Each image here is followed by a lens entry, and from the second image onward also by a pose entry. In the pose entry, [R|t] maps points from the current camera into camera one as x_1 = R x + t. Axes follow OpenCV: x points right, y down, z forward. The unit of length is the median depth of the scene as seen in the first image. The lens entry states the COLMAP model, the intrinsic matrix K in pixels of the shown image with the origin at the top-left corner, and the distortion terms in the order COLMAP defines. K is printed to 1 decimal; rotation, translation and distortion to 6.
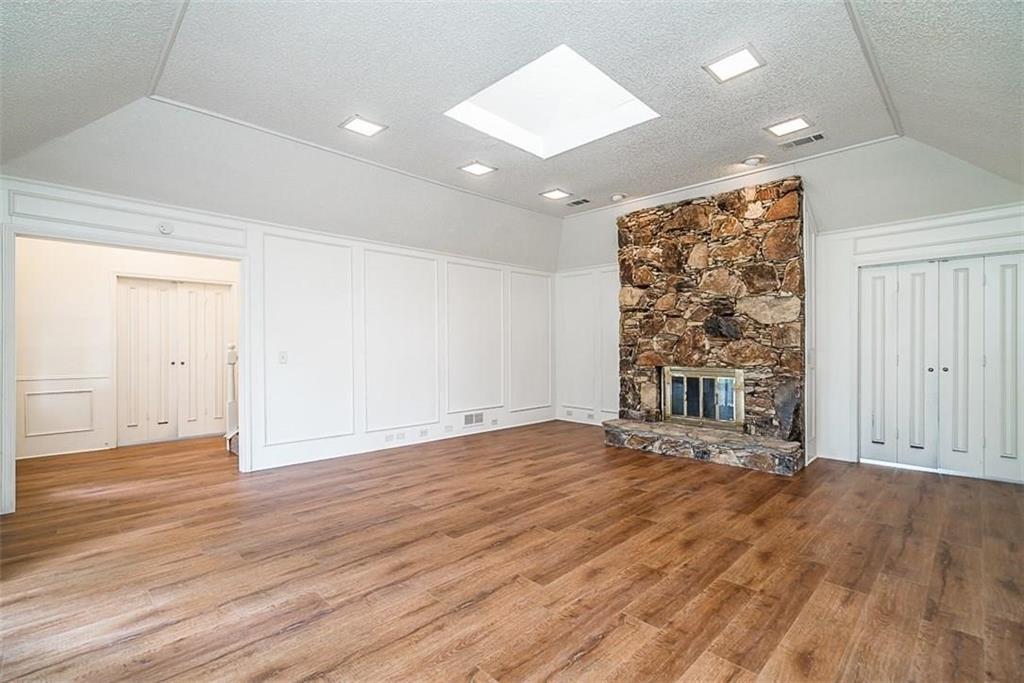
lens RADIAL K [[462.5, 0, 518.1], [0, 462.5, 345.8], [0, 0, 1]] dist [-0.006146, 0.002877]
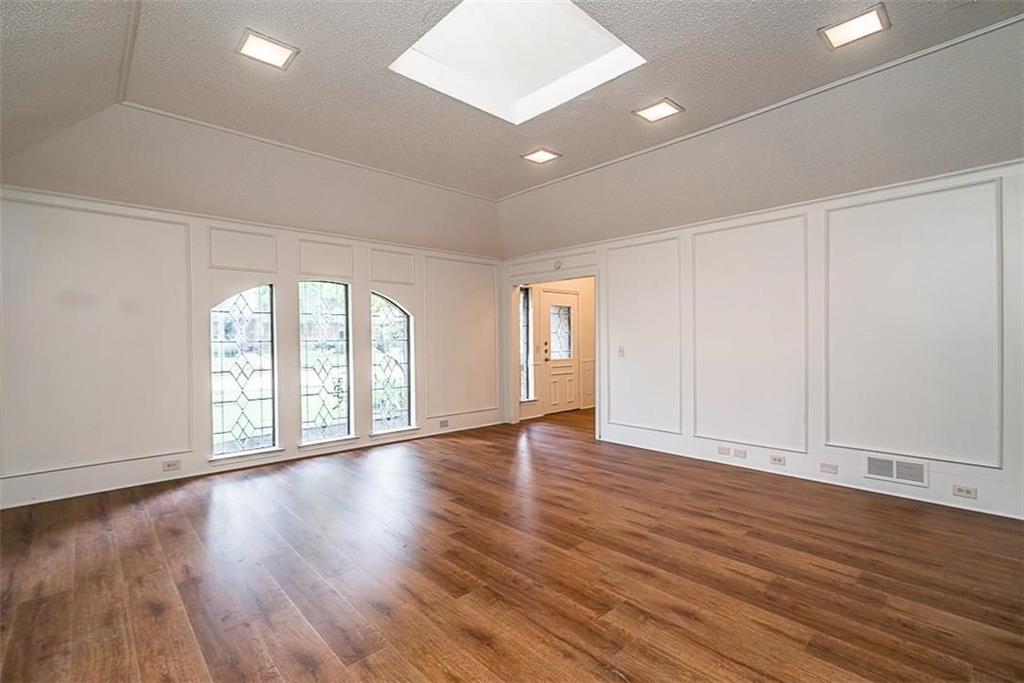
lens RADIAL K [[462.5, 0, 521.9], [0, 462.5, 340.1], [0, 0, 1]] dist [-0.006146, 0.002877]
pose [[-0.029436, 0.001938, -0.999565, 0.746727], [0.010872, 0.999940, 0.001618, -0.016098], [0.999508, -0.010820, -0.029455, 0.825119]]
